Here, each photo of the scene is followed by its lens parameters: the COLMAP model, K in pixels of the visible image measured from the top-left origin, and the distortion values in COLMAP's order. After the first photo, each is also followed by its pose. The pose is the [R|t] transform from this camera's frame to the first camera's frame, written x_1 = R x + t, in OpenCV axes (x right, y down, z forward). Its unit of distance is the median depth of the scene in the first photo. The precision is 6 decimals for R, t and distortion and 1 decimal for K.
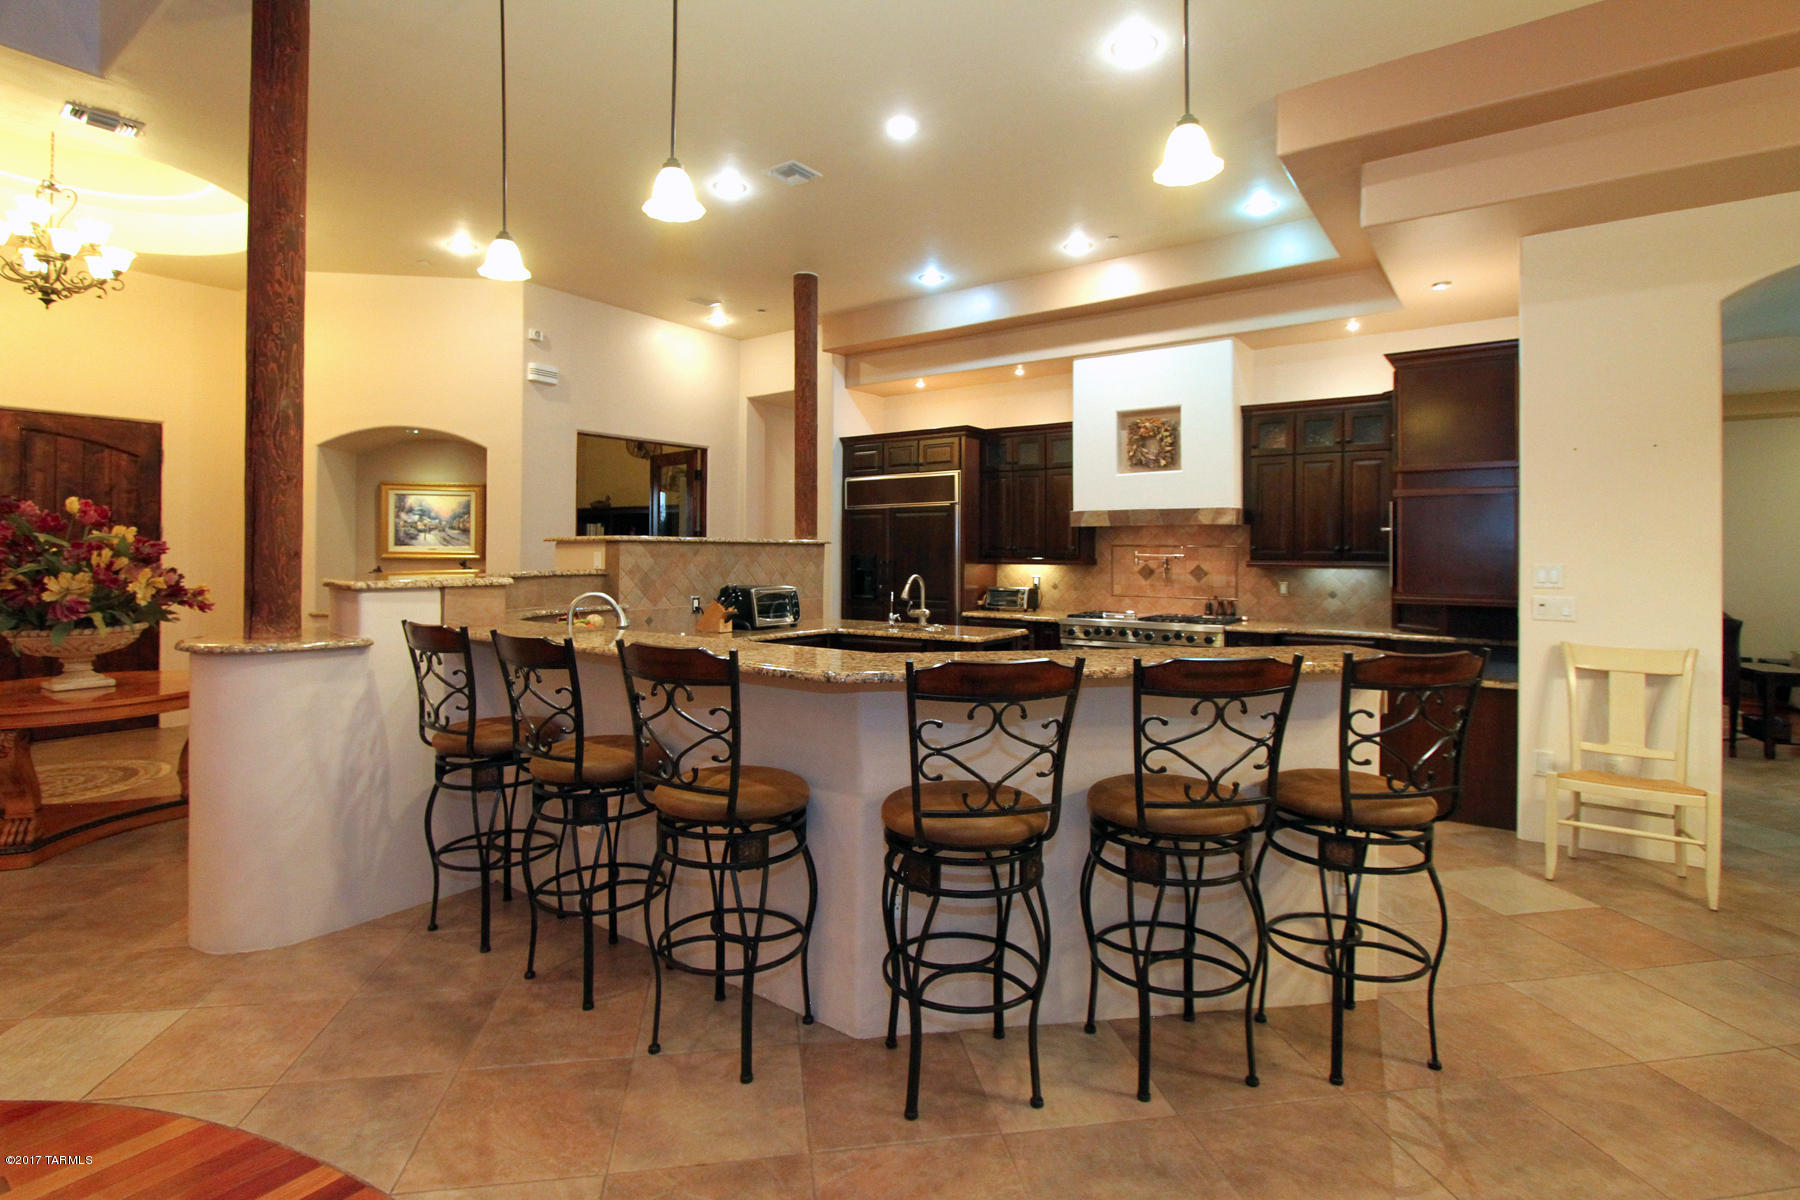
lens RADIAL K [[847.3, 0, 900.6], [0, 847.3, 556.9], [0, 0, 1]] dist [0.000518, 0.000039]
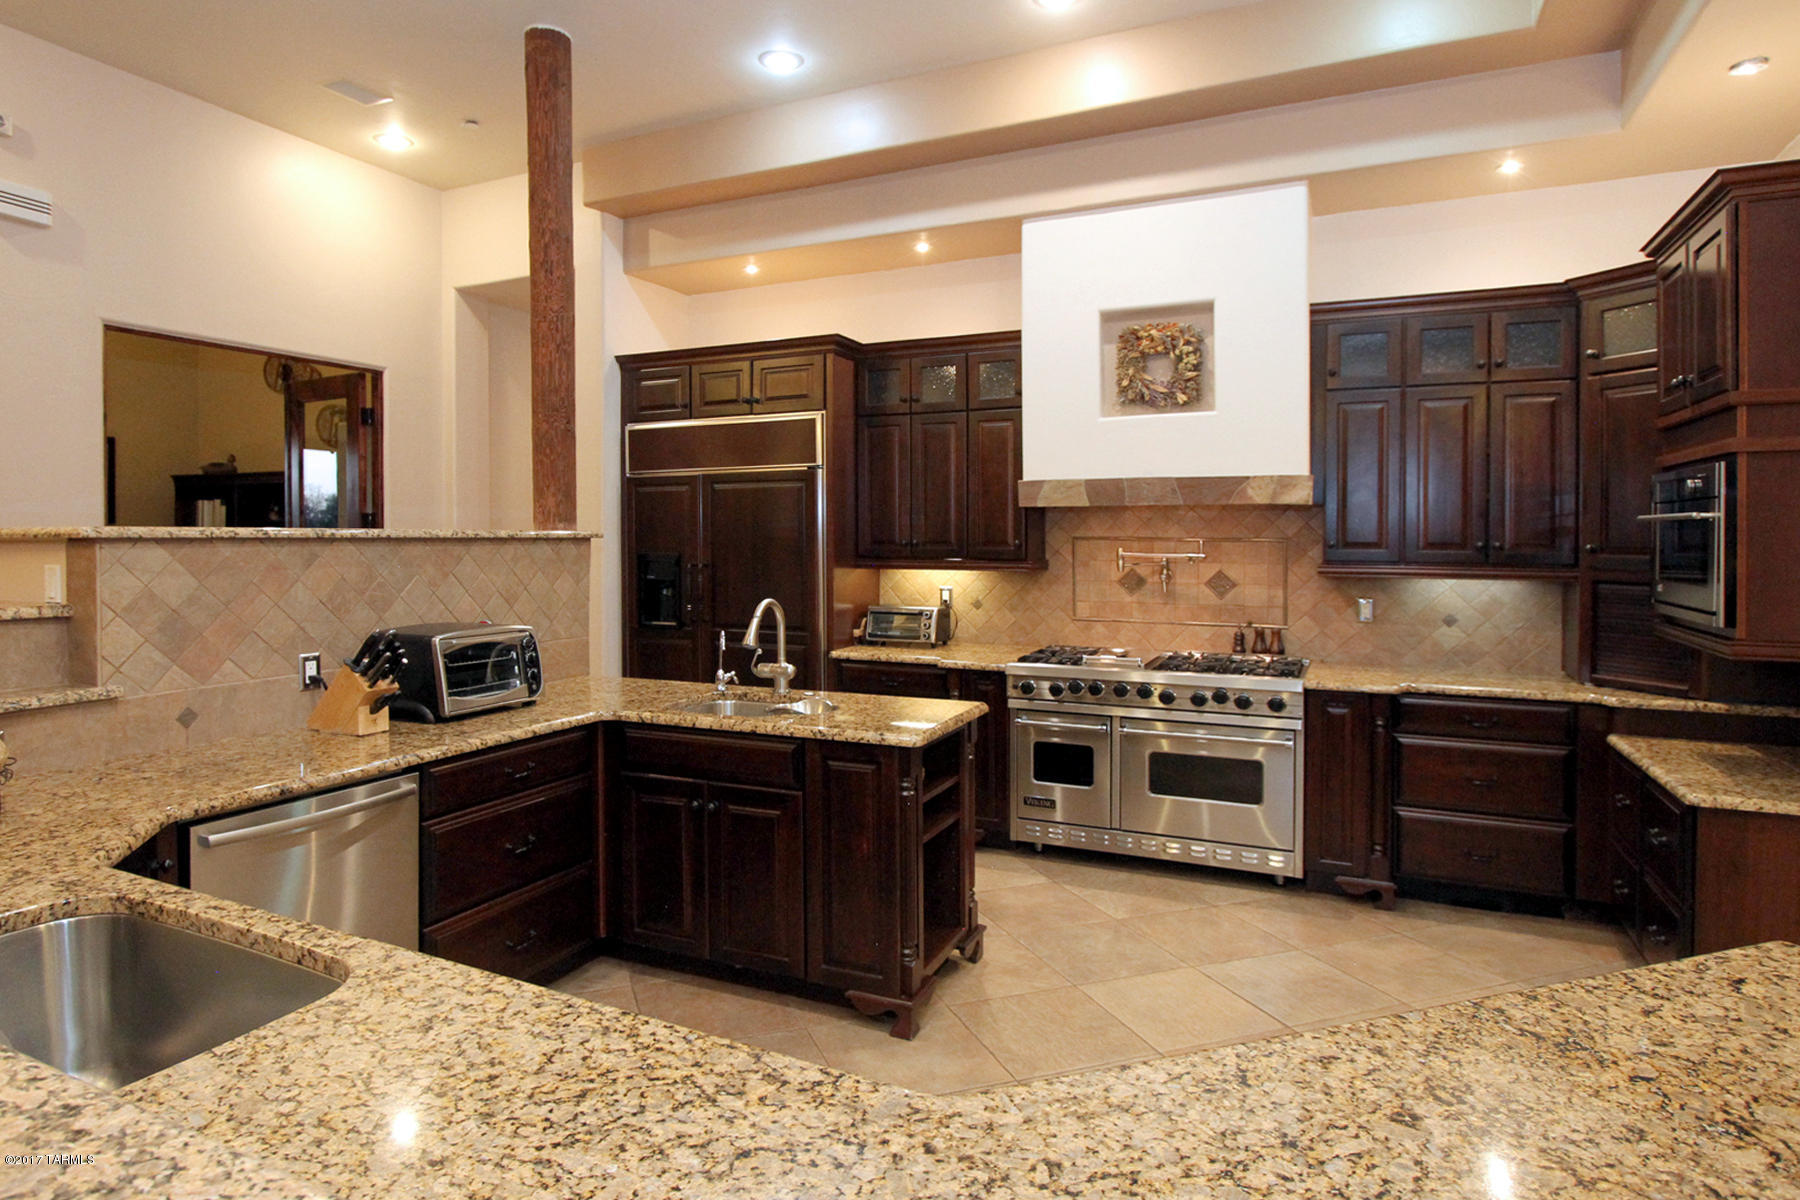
lens RADIAL K [[1016.8, 0, 849.4], [0, 1016.8, 578.7], [0, 0, 1]] dist [-0.003997, -0.001131]
pose [[0.987757, -0.008572, 0.155762, -0.026377], [0.002829, 0.999309, 0.037050, -0.012362], [-0.155972, -0.036156, 0.987100, 0.317652]]
